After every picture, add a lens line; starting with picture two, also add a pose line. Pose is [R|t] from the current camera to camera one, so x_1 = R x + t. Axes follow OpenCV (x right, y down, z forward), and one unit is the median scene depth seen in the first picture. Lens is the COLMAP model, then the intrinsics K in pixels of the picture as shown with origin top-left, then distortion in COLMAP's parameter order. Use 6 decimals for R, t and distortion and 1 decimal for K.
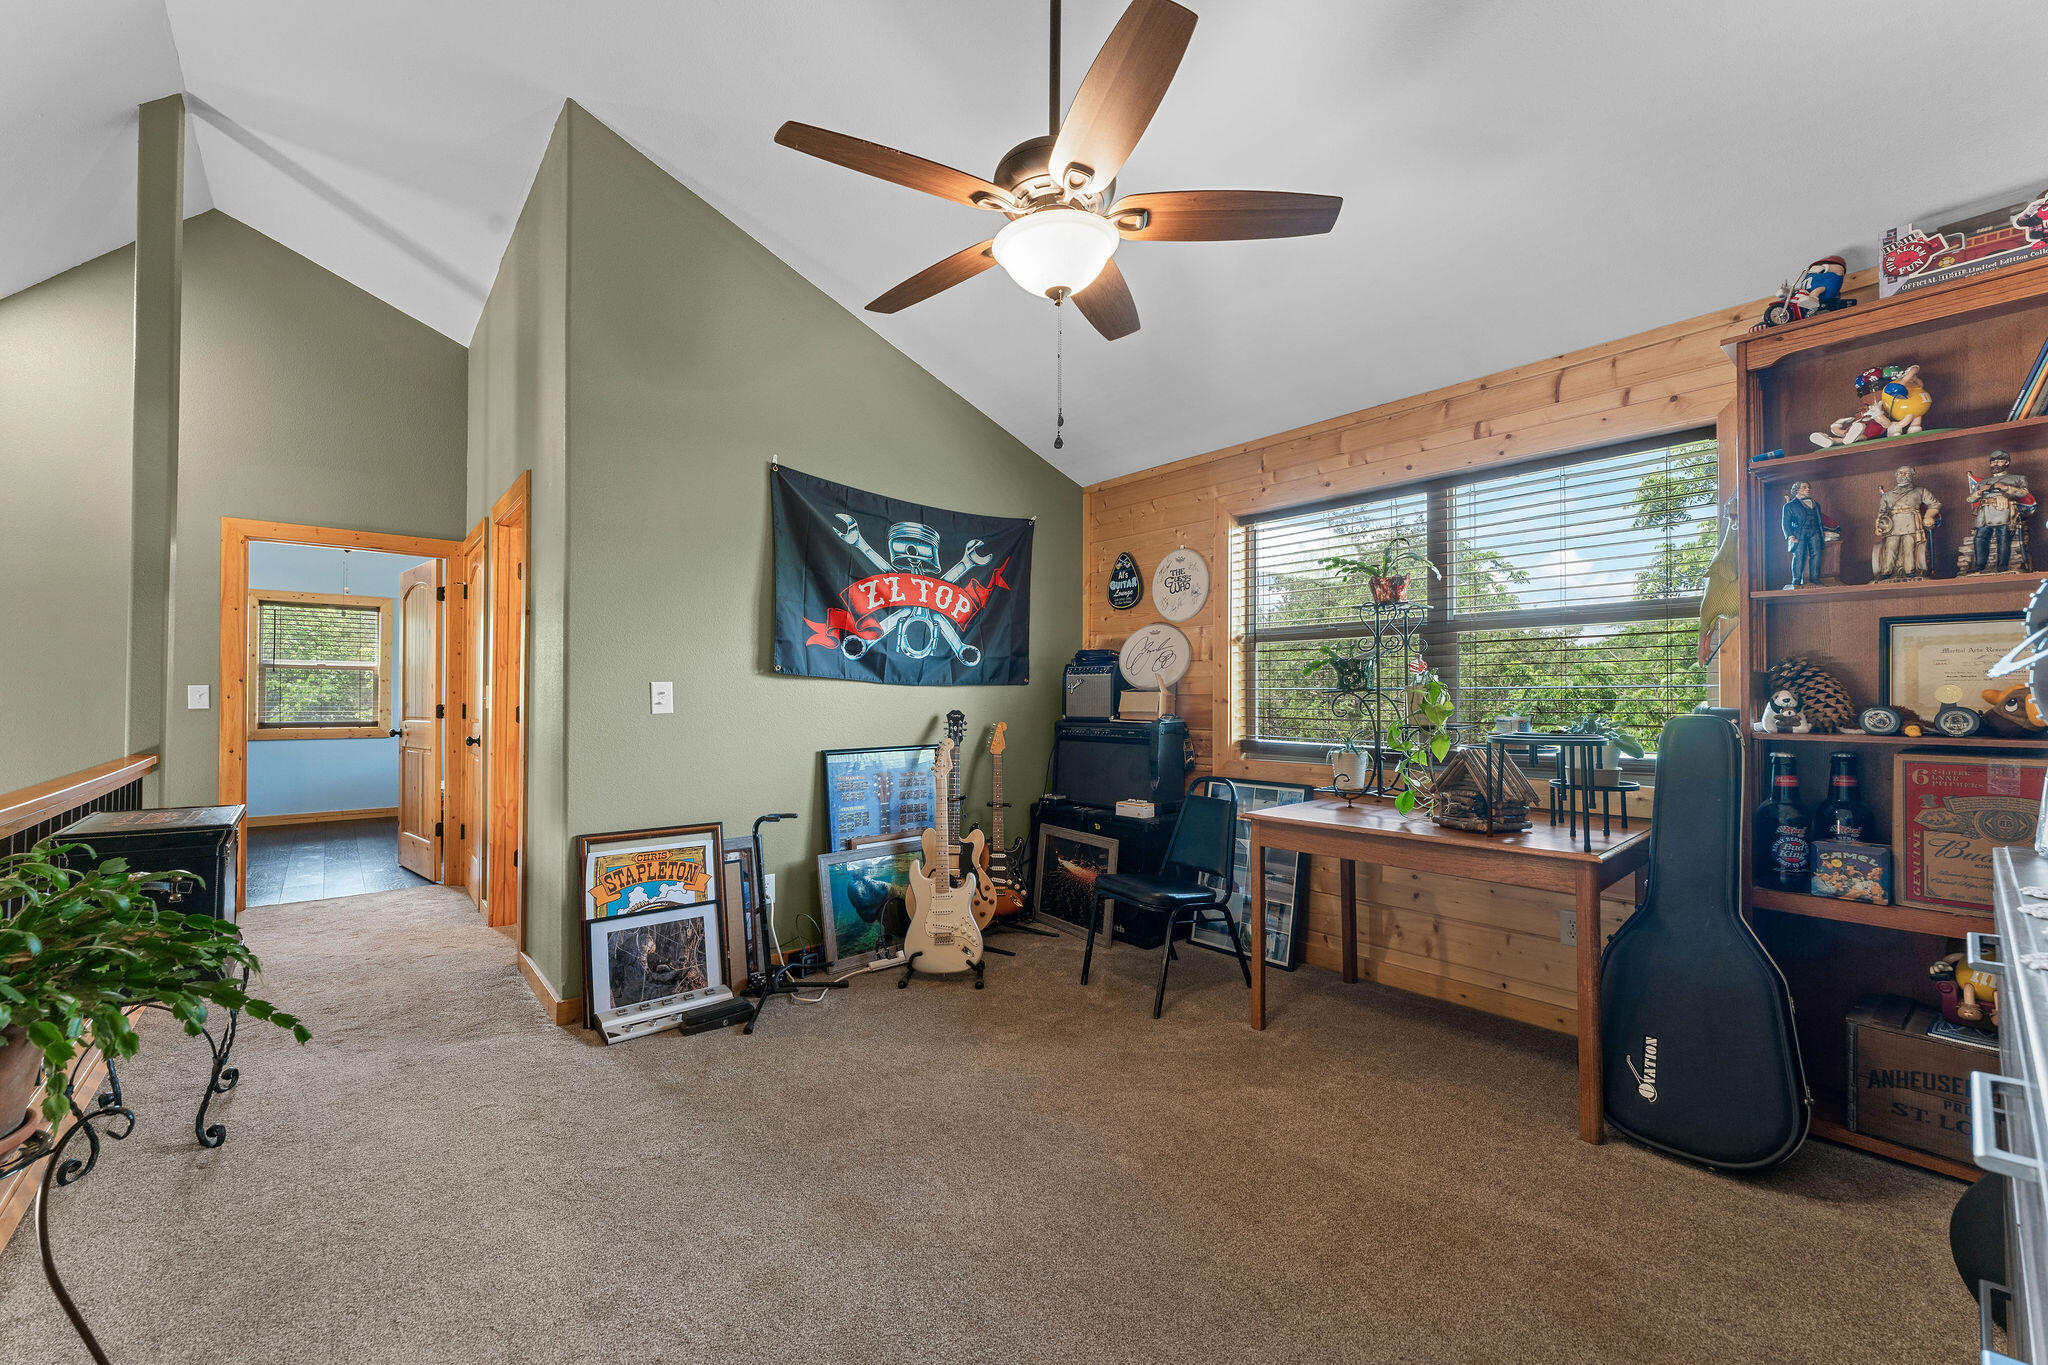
lens RADIAL K [[812.9, 0, 1016.8], [0, 812.9, 687.7], [0, 0, 1]] dist [-0.000120, -0.000066]
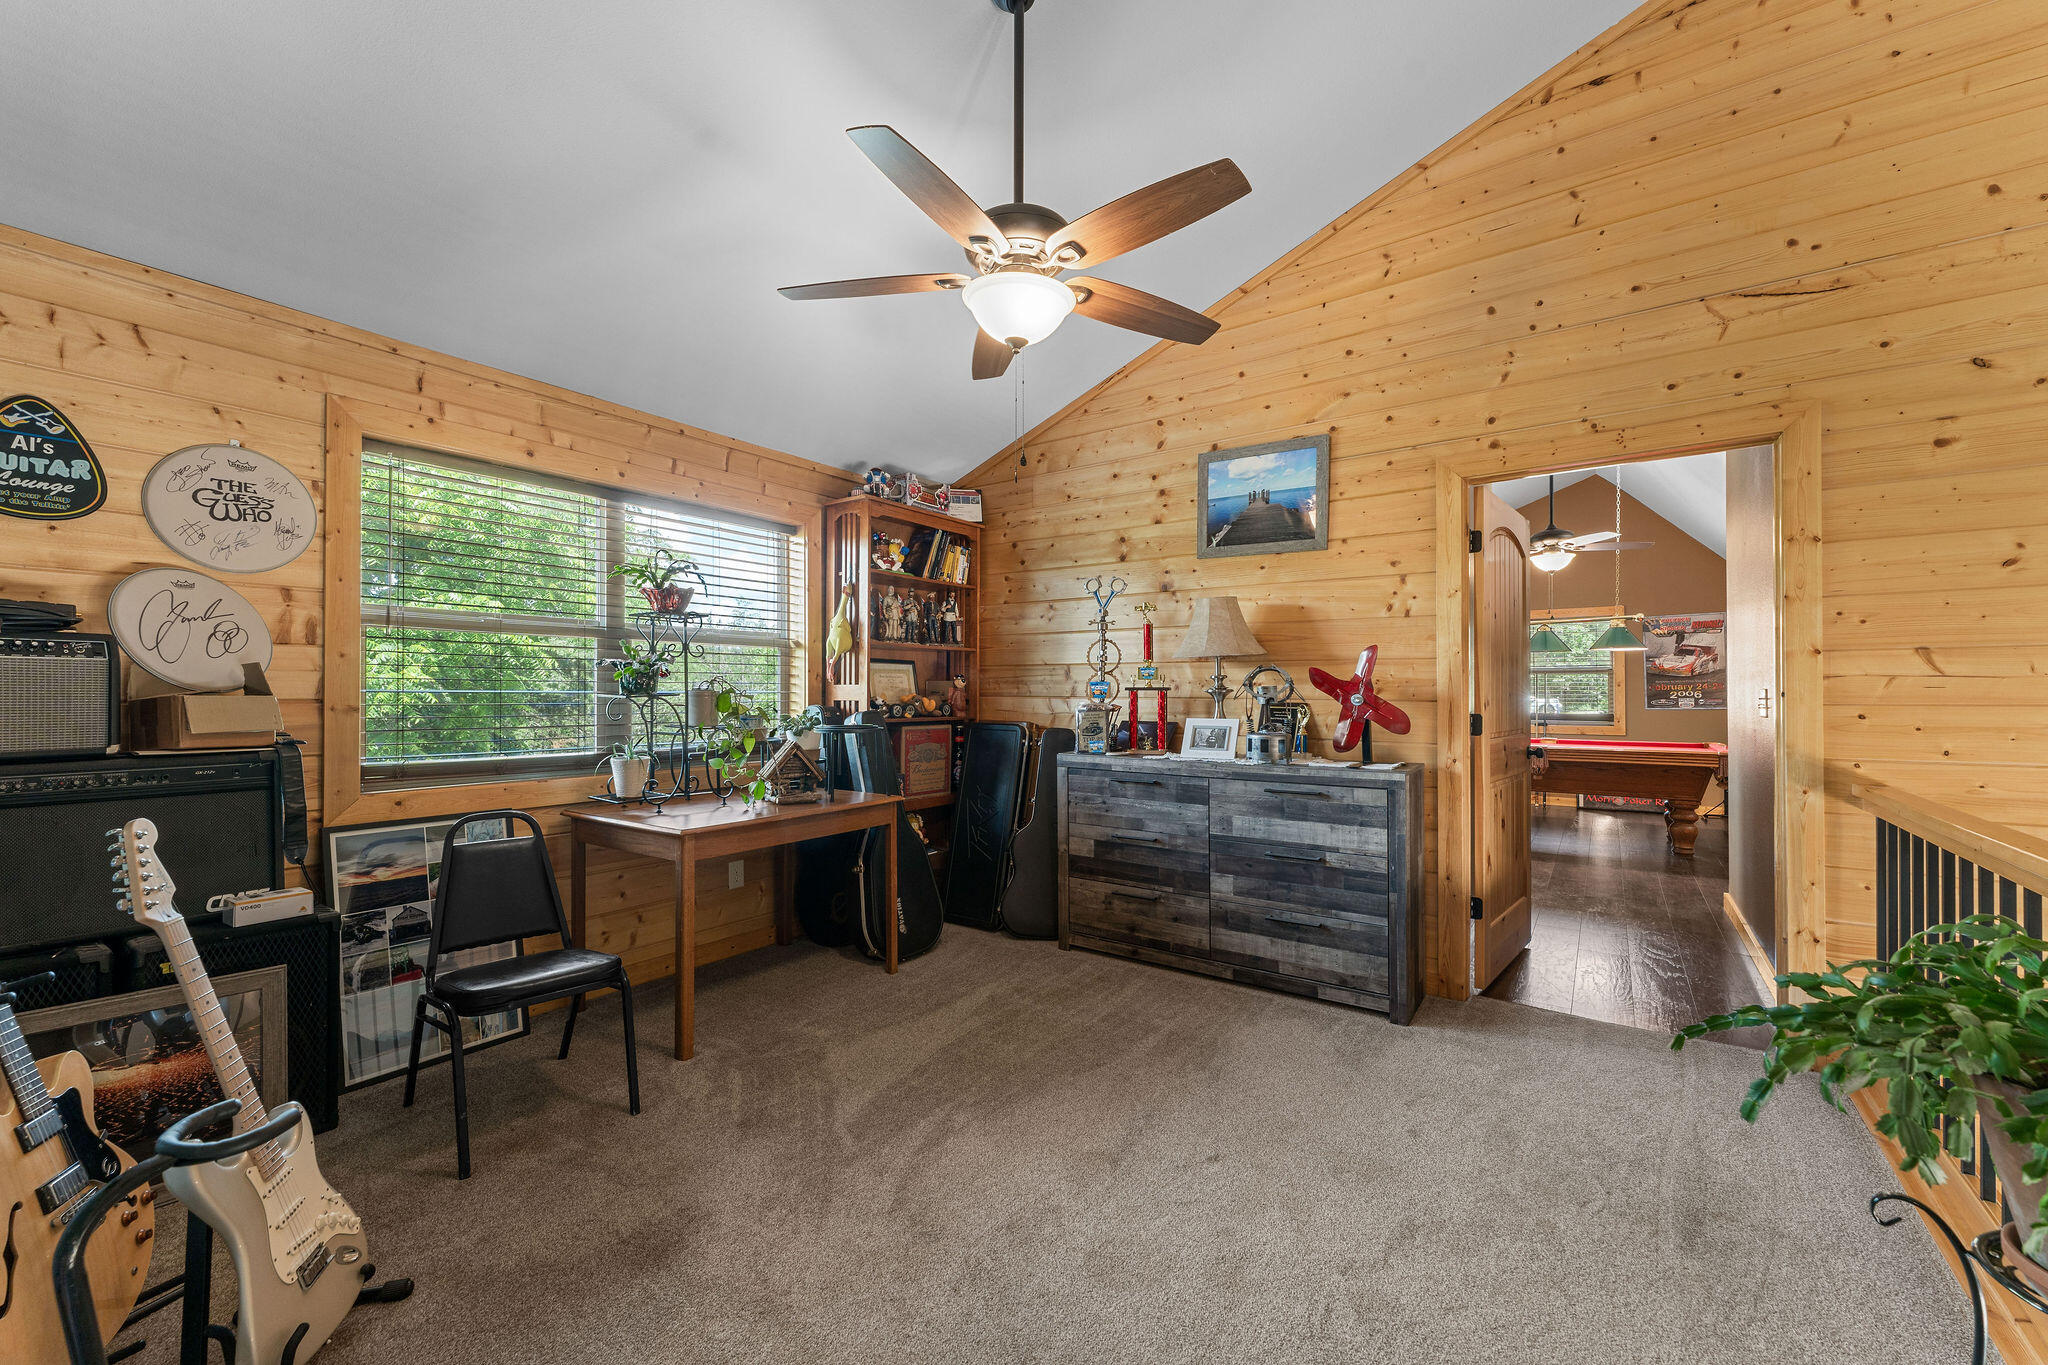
lens RADIAL K [[812.9, 0, 1016.8], [0, 812.9, 687.7], [0, 0, 1]] dist [-0.000120, -0.000066]
pose [[-0.229134, 0.005595, 0.973379, -0.700175], [-0.012297, 0.999887, -0.008642, -0.002113], [-0.973317, -0.013950, -0.229039, 0.849436]]
